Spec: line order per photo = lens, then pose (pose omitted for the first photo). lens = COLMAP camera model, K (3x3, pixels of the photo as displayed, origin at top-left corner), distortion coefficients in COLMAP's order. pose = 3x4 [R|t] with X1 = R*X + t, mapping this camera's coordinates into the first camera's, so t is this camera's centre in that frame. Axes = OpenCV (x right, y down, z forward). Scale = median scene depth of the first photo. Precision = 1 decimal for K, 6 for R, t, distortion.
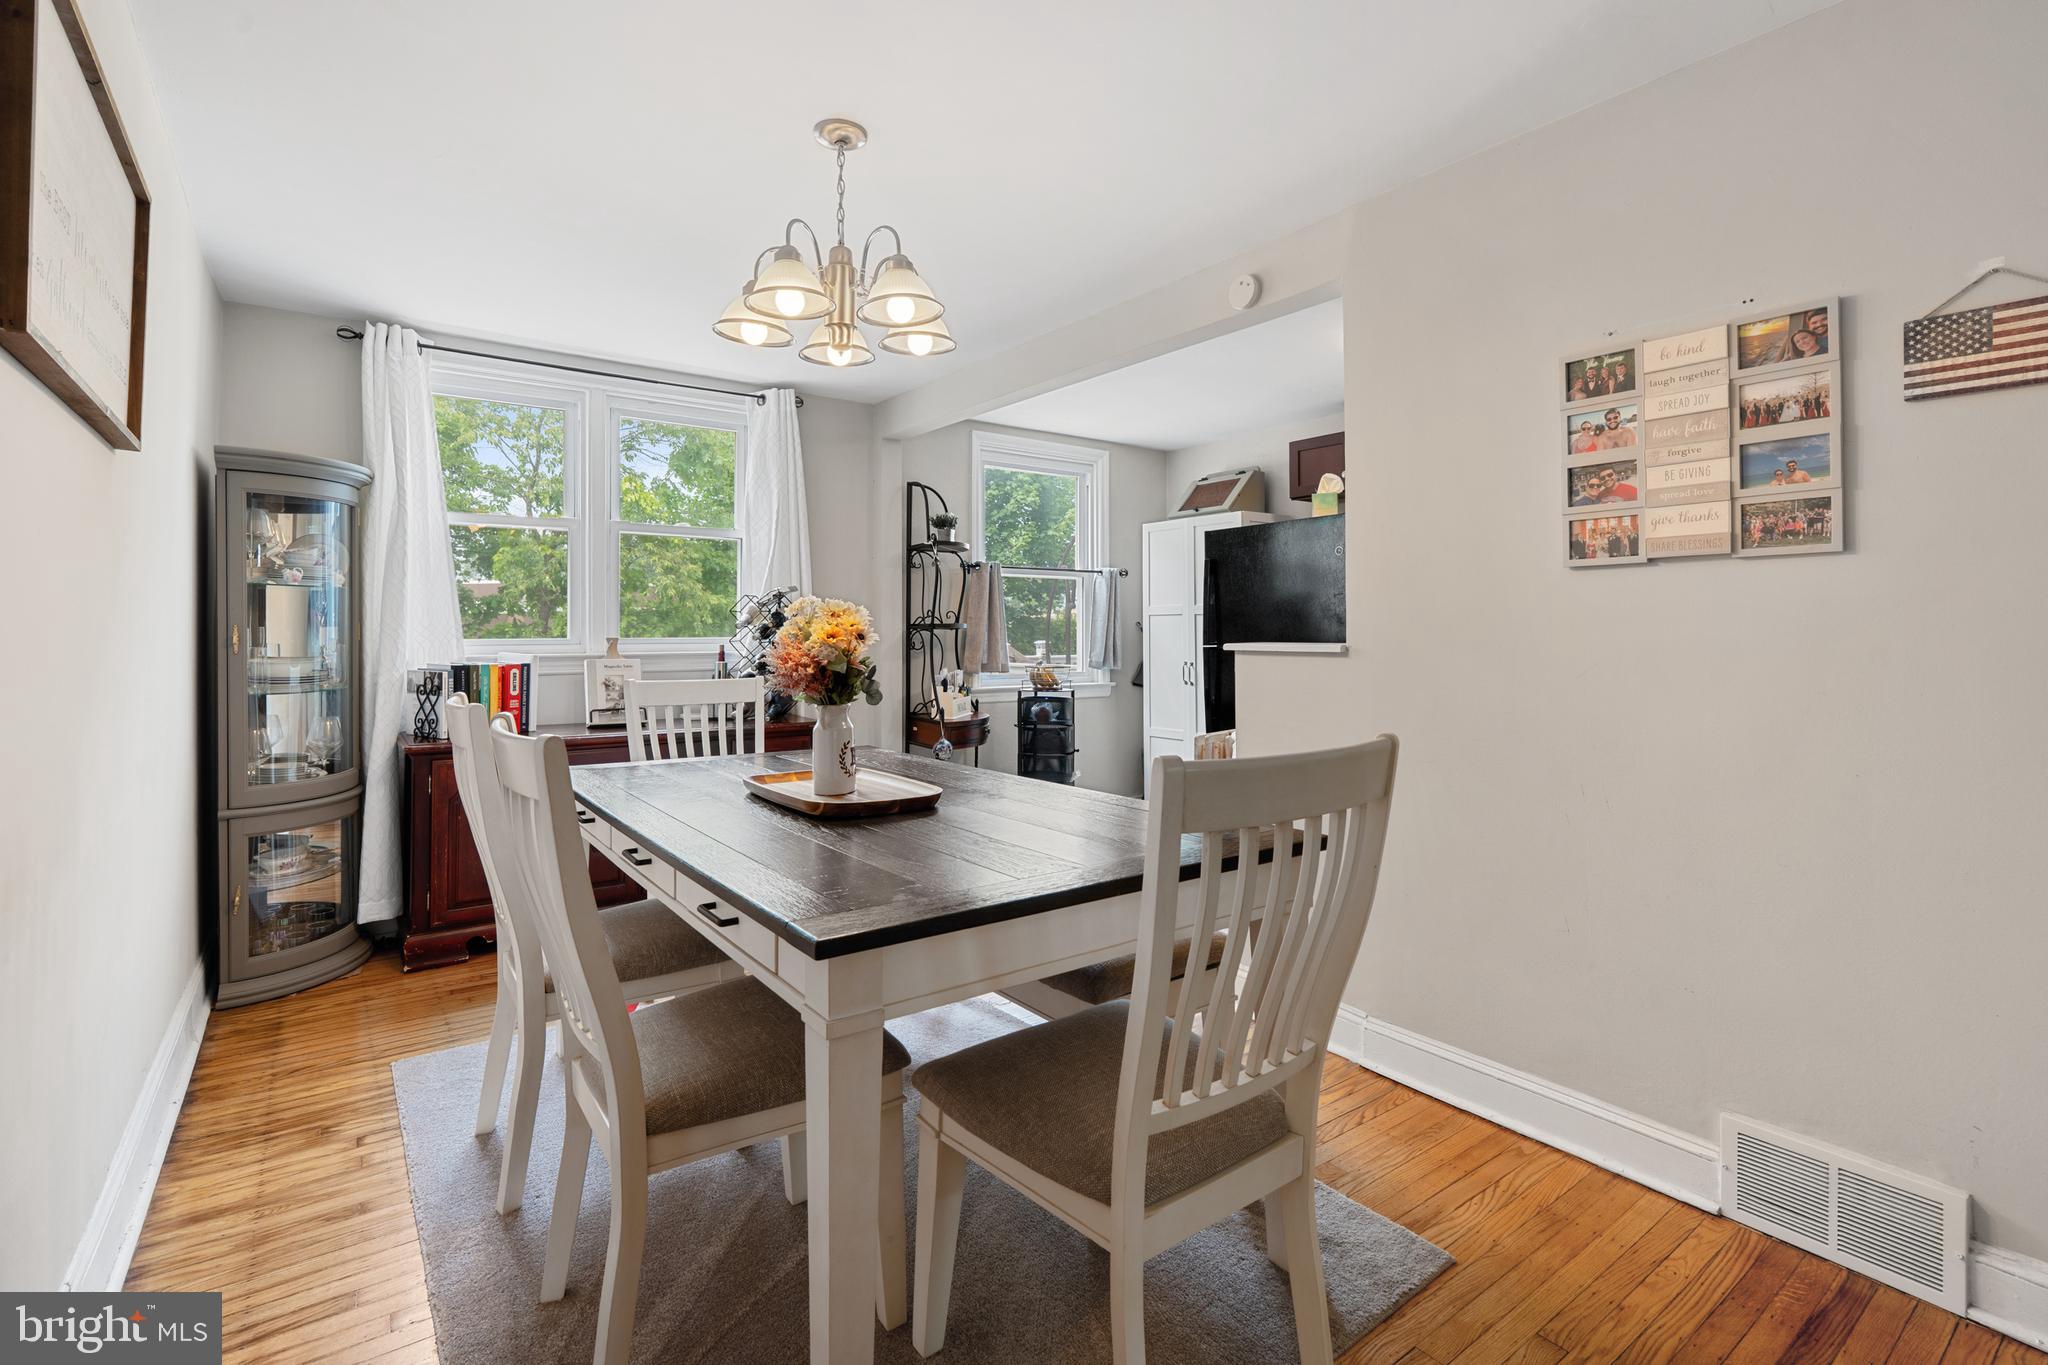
lens RADIAL K [[923.6, 0, 1022.2], [0, 923.6, 665.7], [0, 0, 1]] dist [-0.003392, -0.000159]
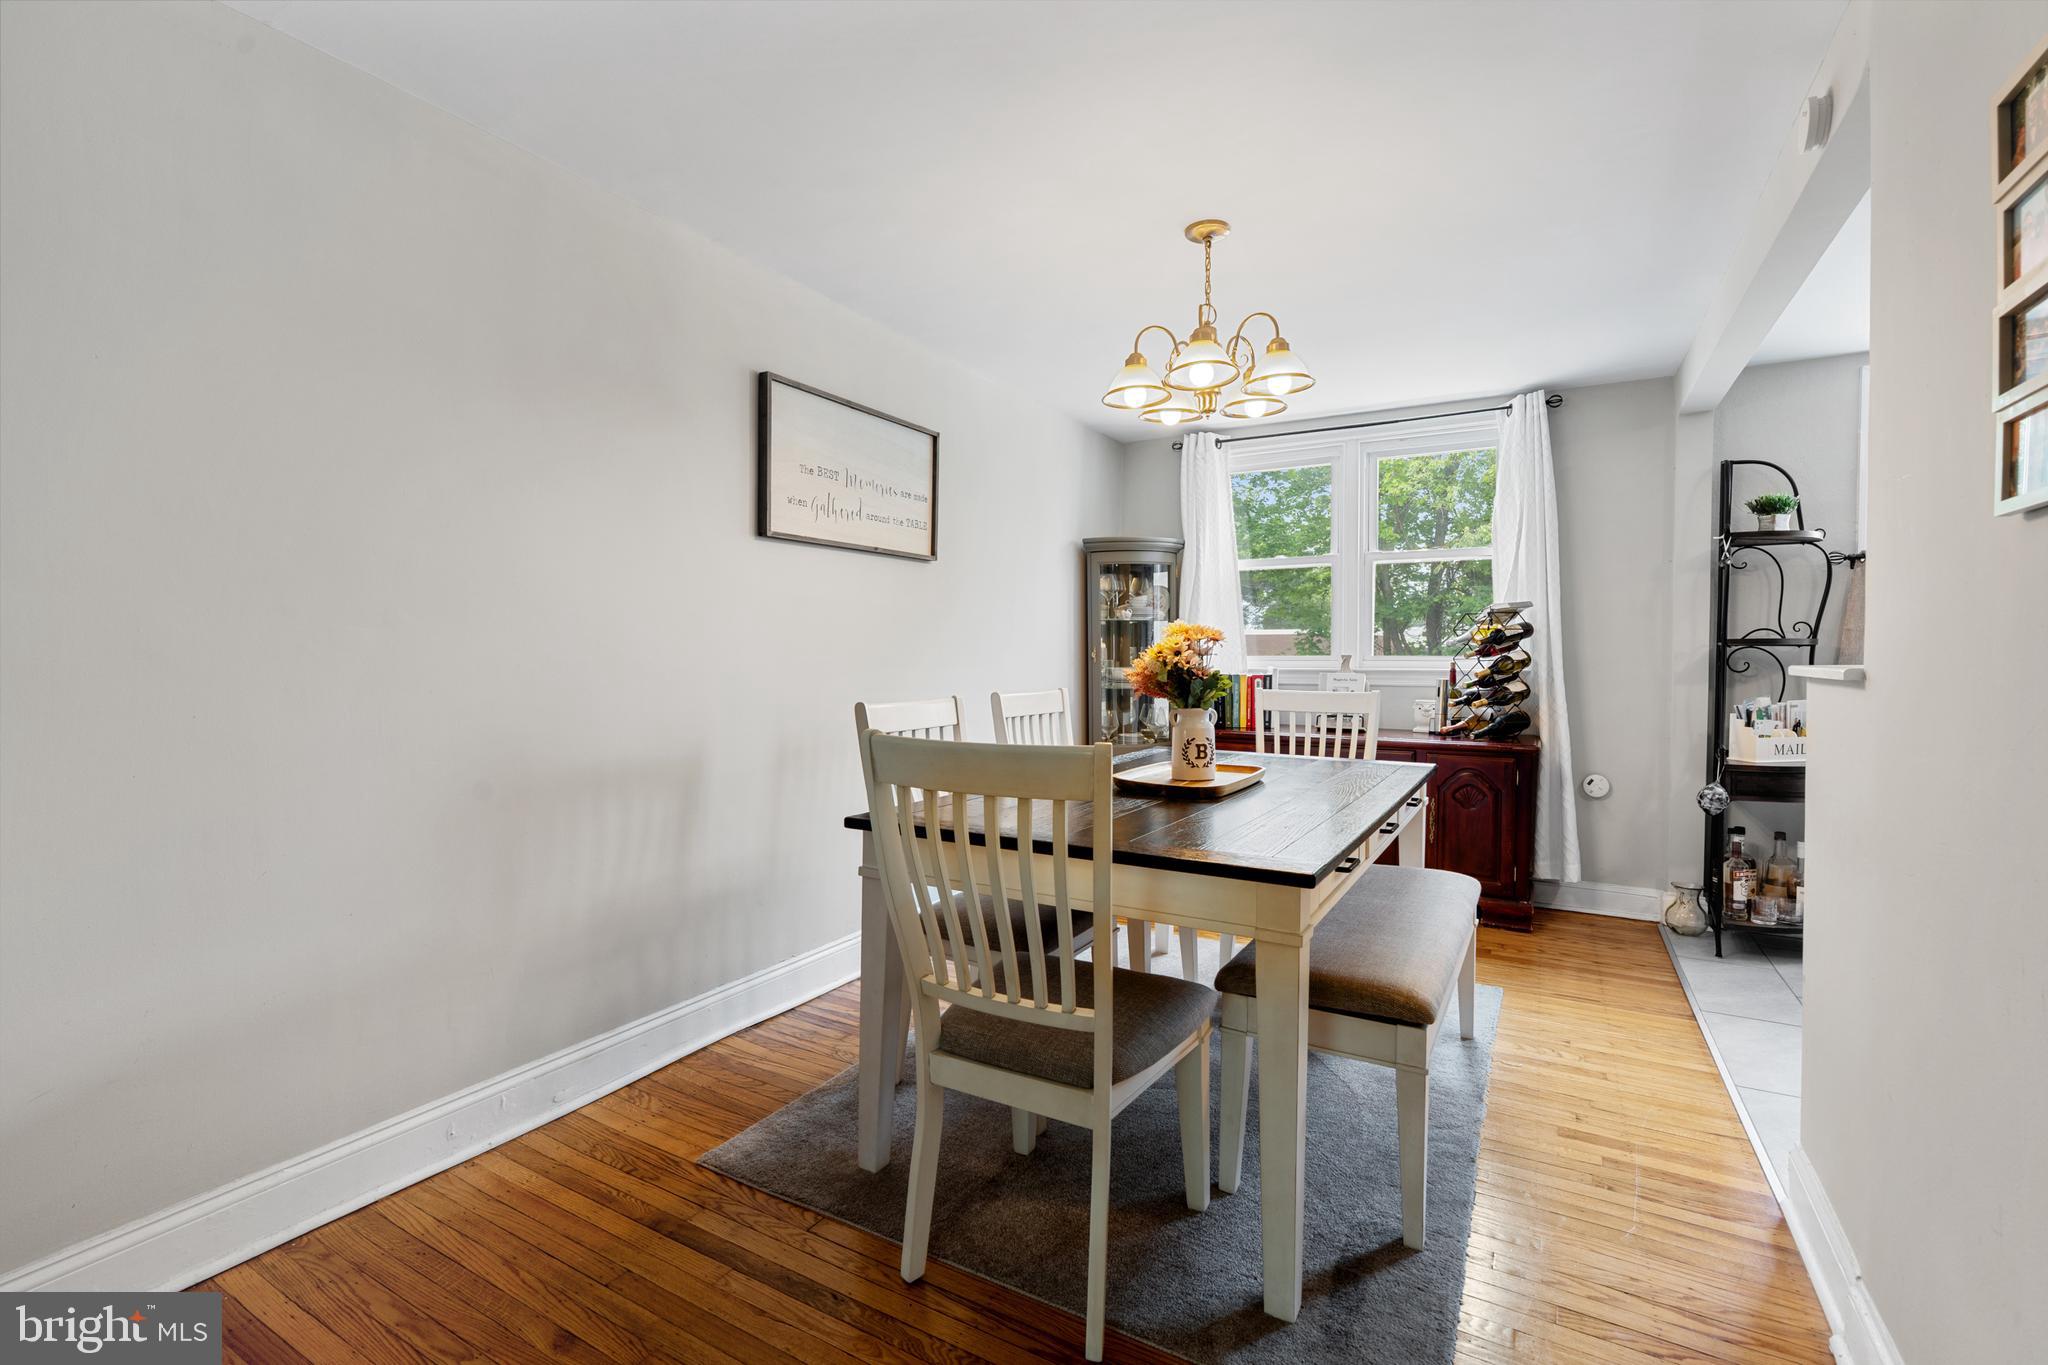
lens RADIAL K [[923.6, 0, 1022.2], [0, 923.6, 665.7], [0, 0, 1]] dist [-0.003392, -0.000159]
pose [[0.404925, 0.012706, -0.914262, 0.555463], [-0.033589, 0.999435, -0.000987, -0.004087], [0.913733, 0.031108, 0.405123, 0.214320]]
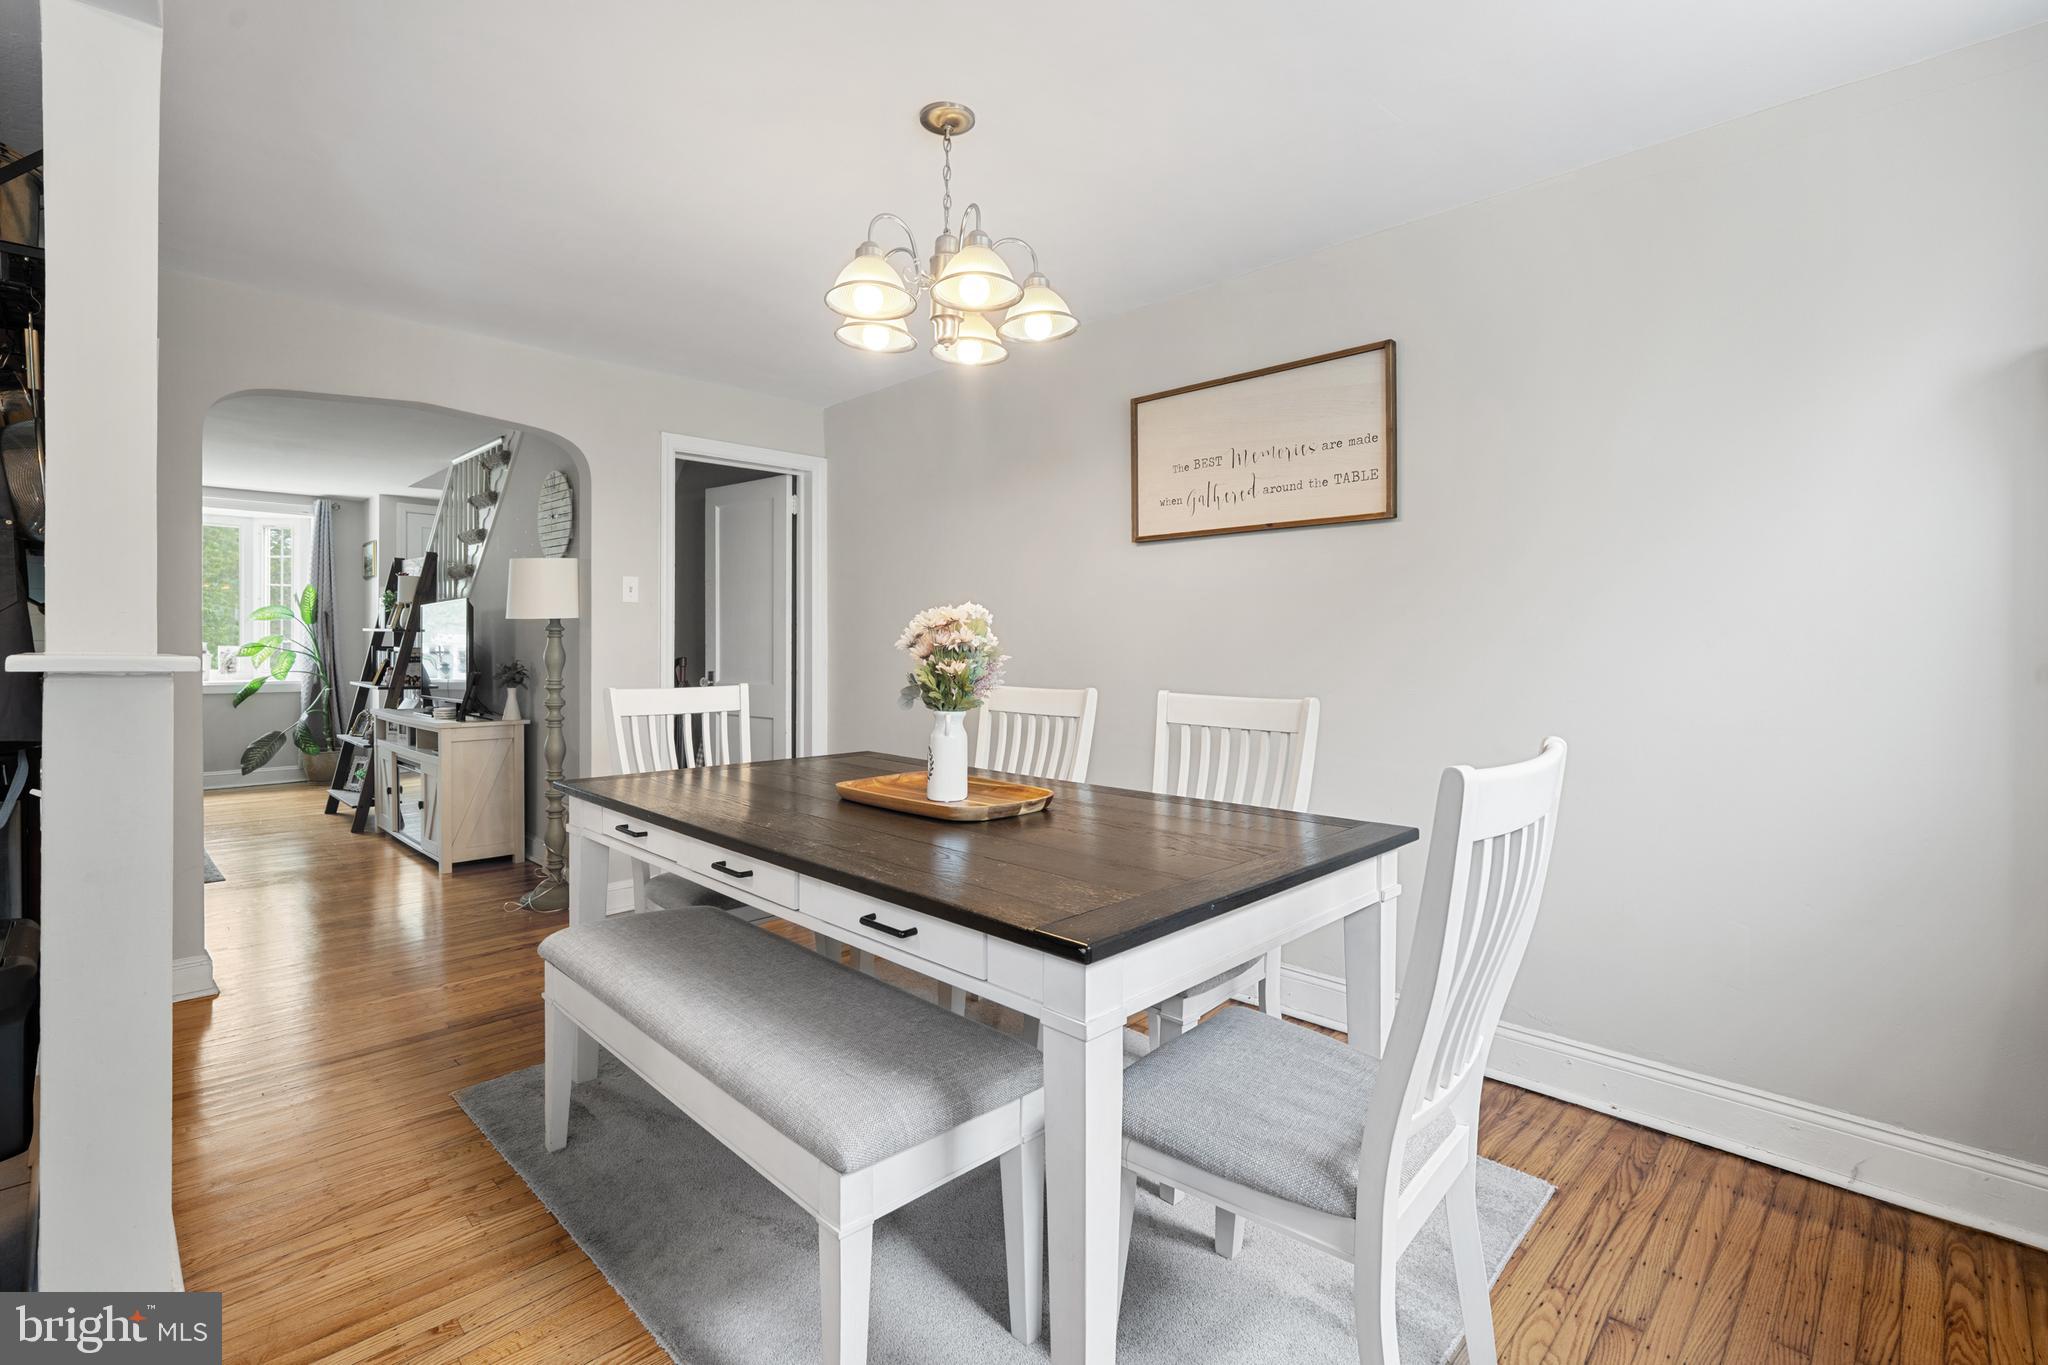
lens RADIAL K [[943.9, 0, 1031.0], [0, 943.9, 633.1], [0, 0, 1]] dist [-0.000115, 0.000143]
pose [[-0.986023, 0.000001, -0.166608, -0.082551], [-0.004856, 0.999575, 0.028744, -0.052369], [0.166538, 0.029152, -0.985604, 1.352574]]
